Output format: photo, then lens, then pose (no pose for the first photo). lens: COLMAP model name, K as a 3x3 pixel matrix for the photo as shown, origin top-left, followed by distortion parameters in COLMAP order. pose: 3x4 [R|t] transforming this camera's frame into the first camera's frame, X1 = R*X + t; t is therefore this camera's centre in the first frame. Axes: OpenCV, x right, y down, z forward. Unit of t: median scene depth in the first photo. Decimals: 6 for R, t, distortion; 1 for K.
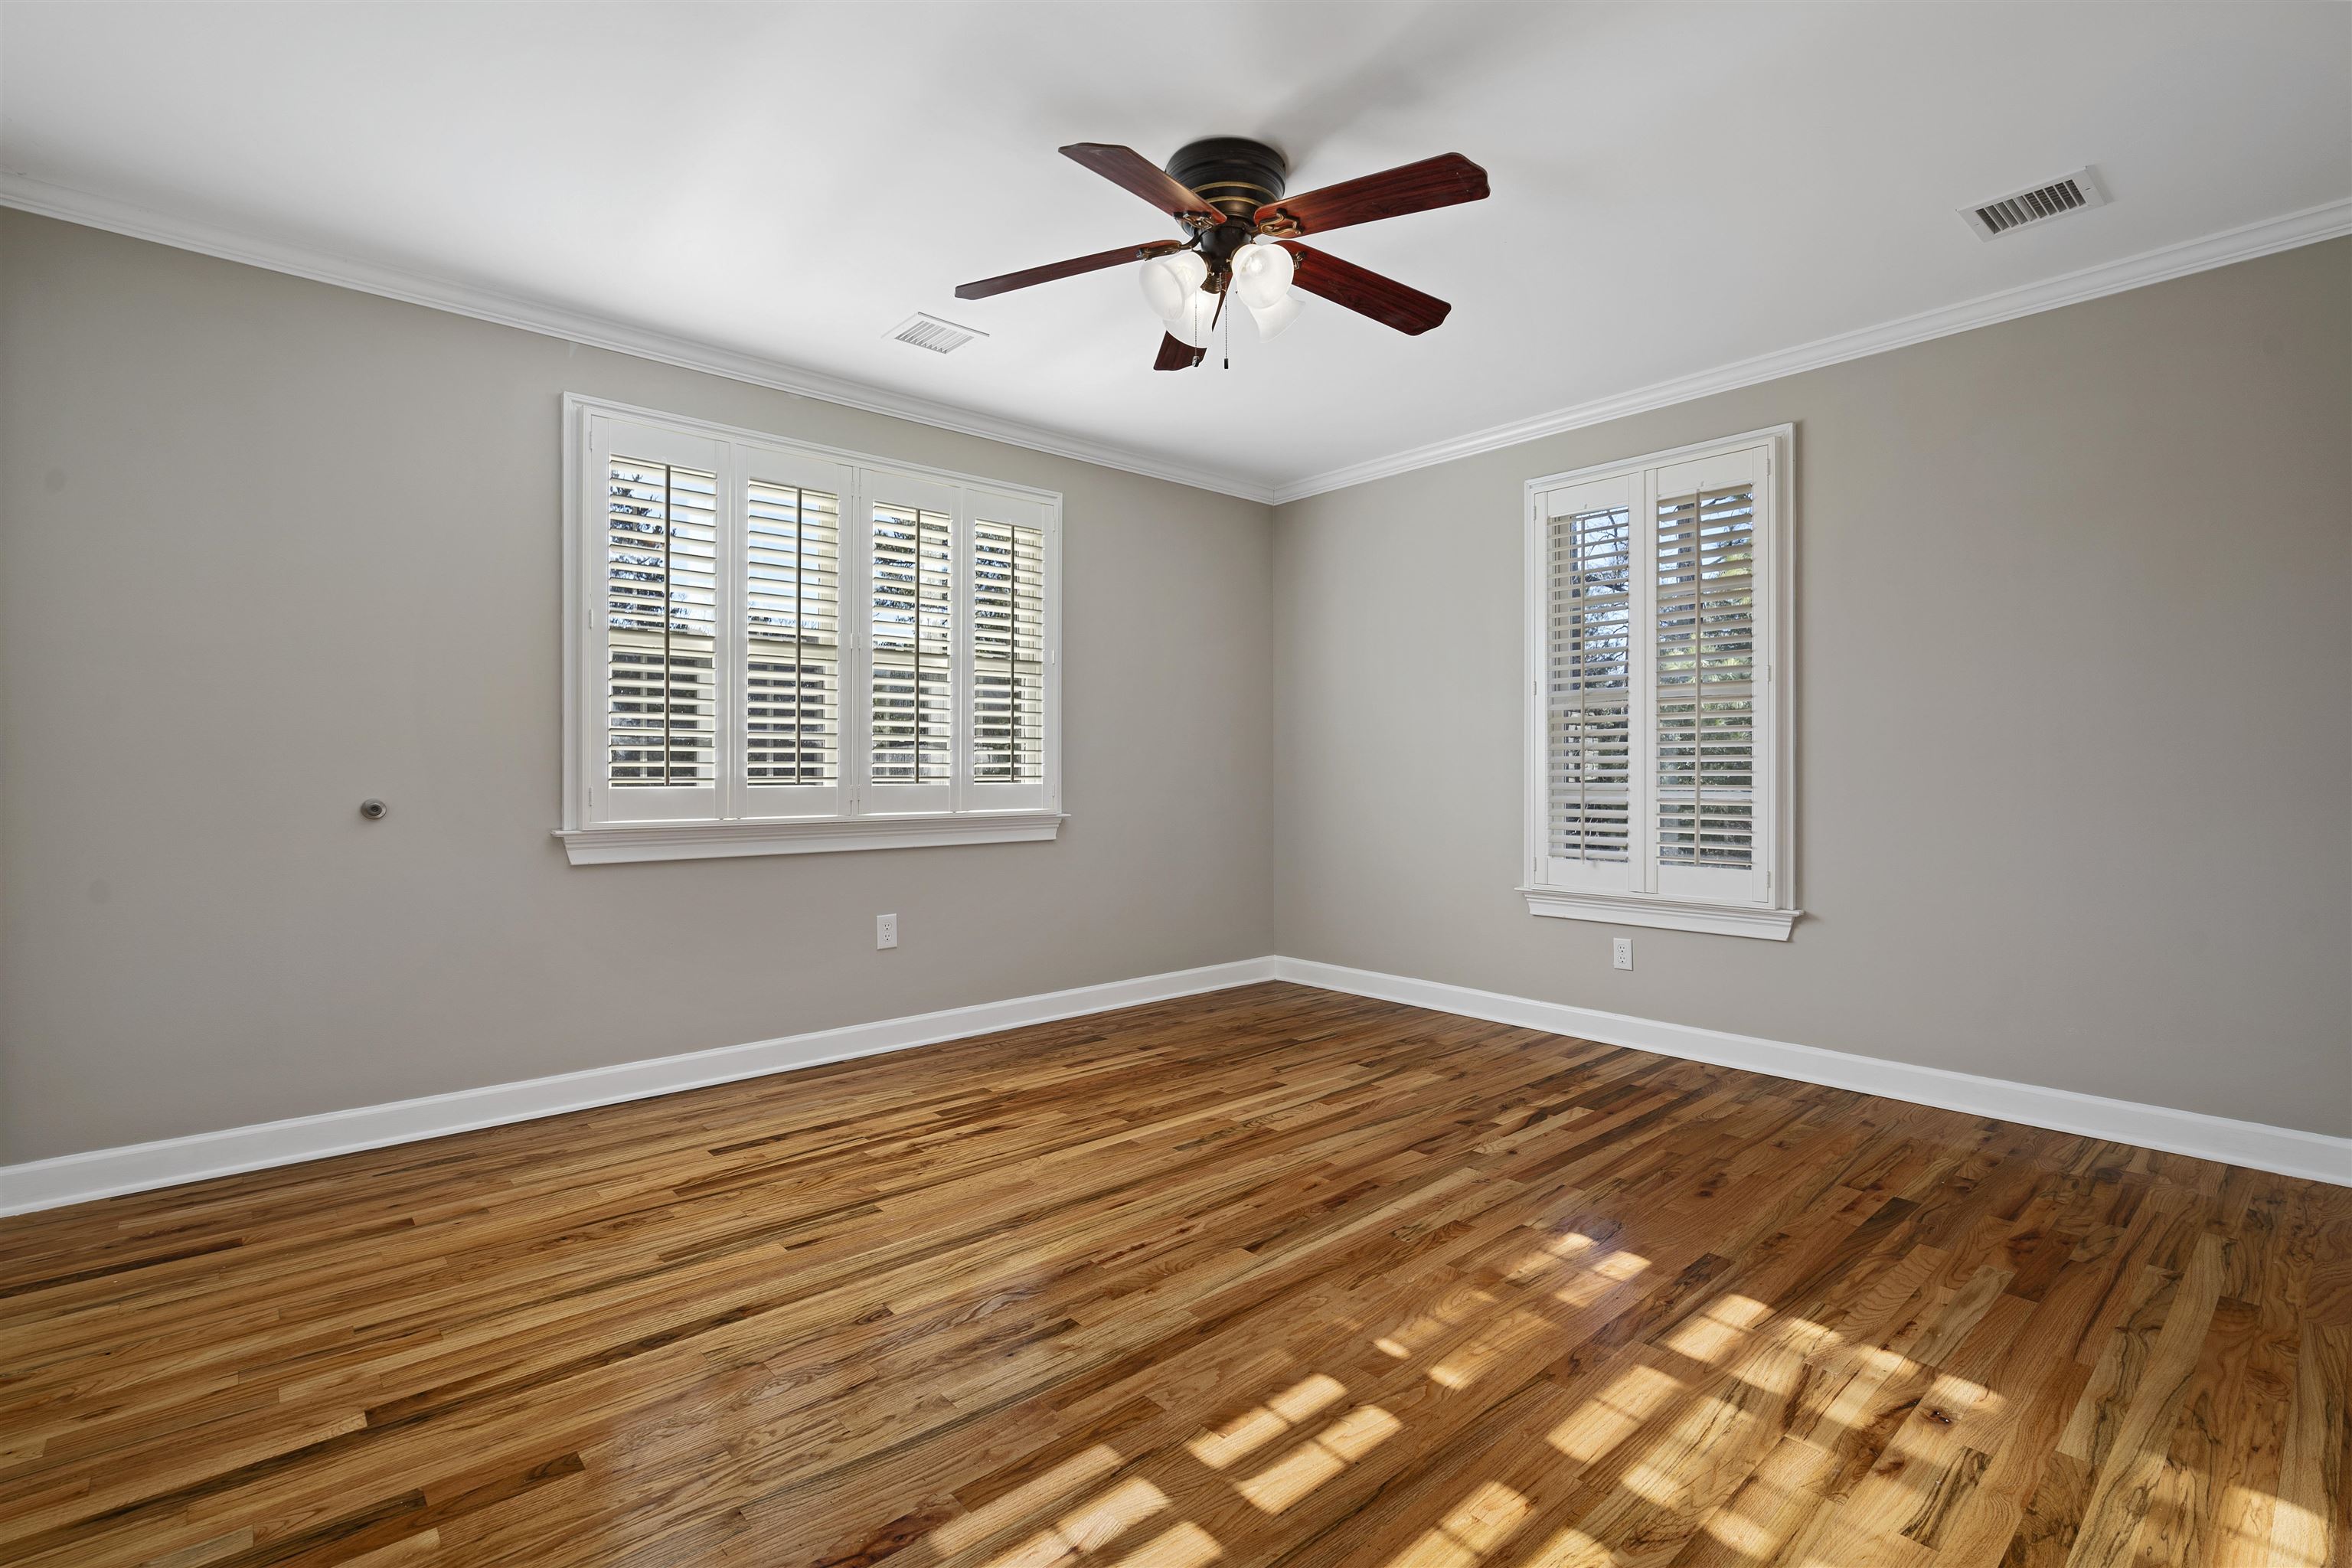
lens RADIAL K [[1073.0, 0, 1174.5], [0, 1073.0, 777.2], [0, 0, 1]] dist [0.000798, 0.000124]
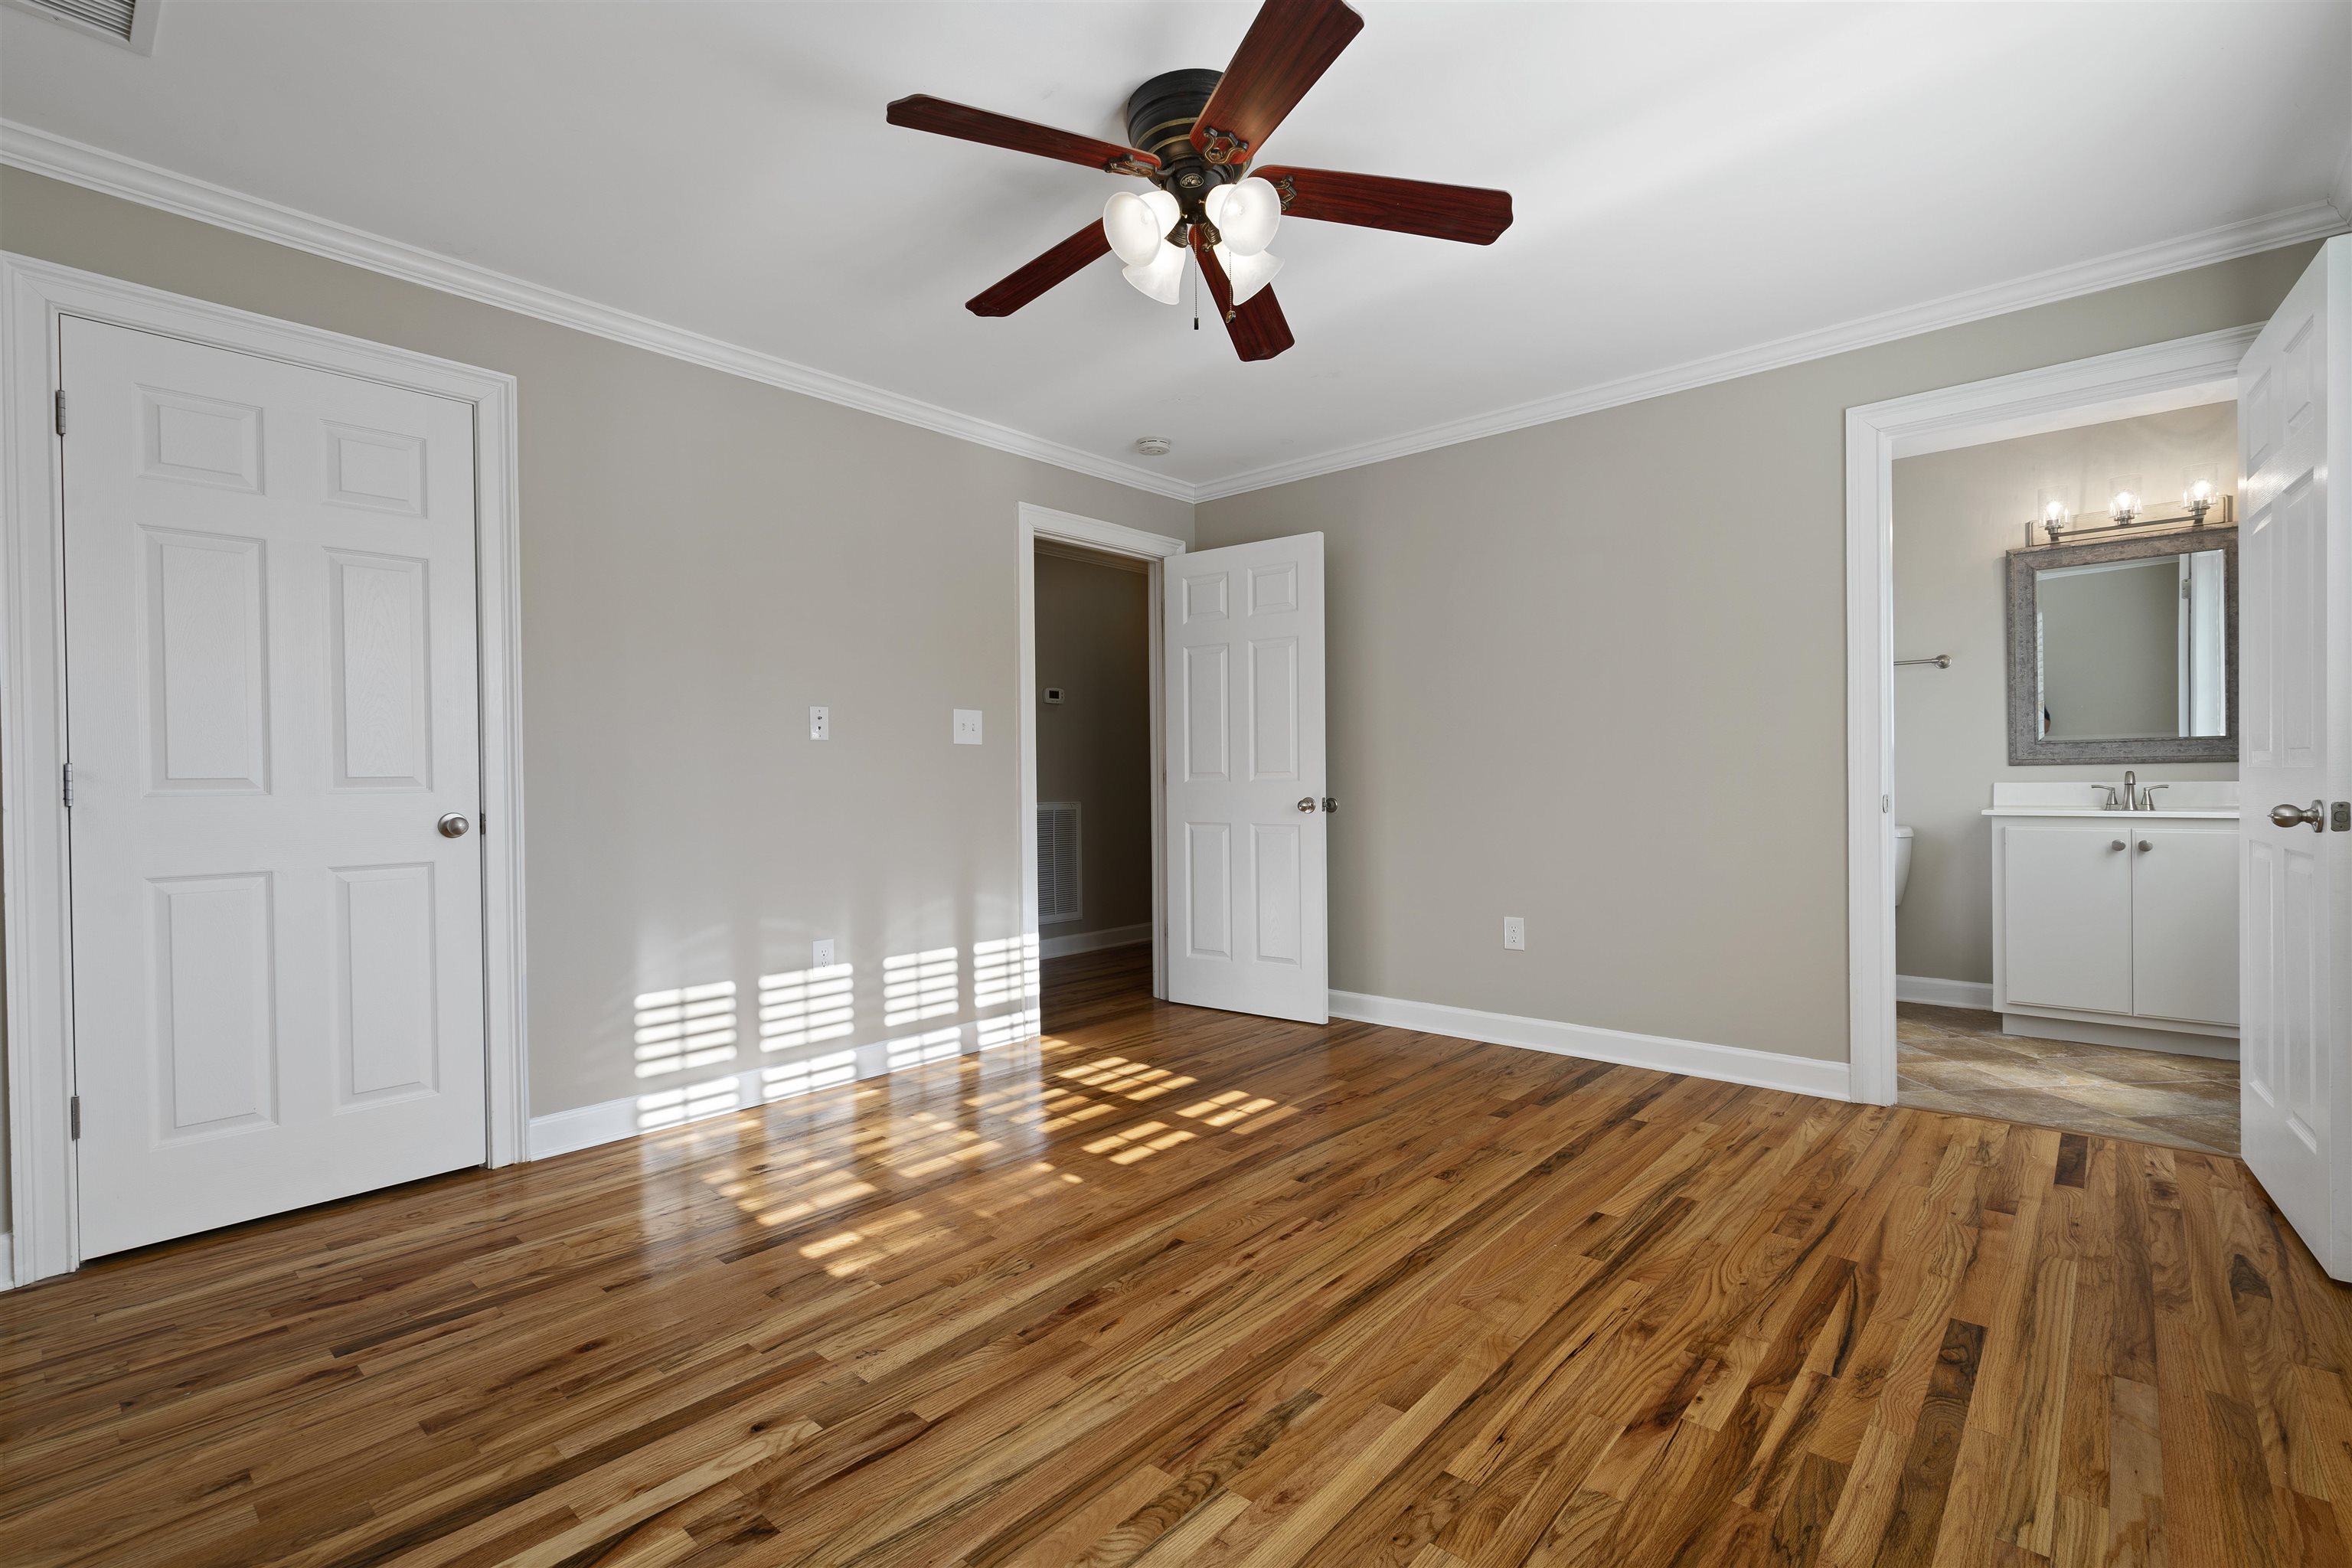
lens RADIAL K [[1073.0, 0, 1177.0], [0, 1073.0, 780.6], [0, 0, 1]] dist [0.000798, 0.000124]
pose [[-0.992574, 0.015657, -0.120633, 0.172325], [0.014482, 0.999839, 0.010614, -0.014755], [0.120780, 0.008788, -0.992640, 1.843975]]
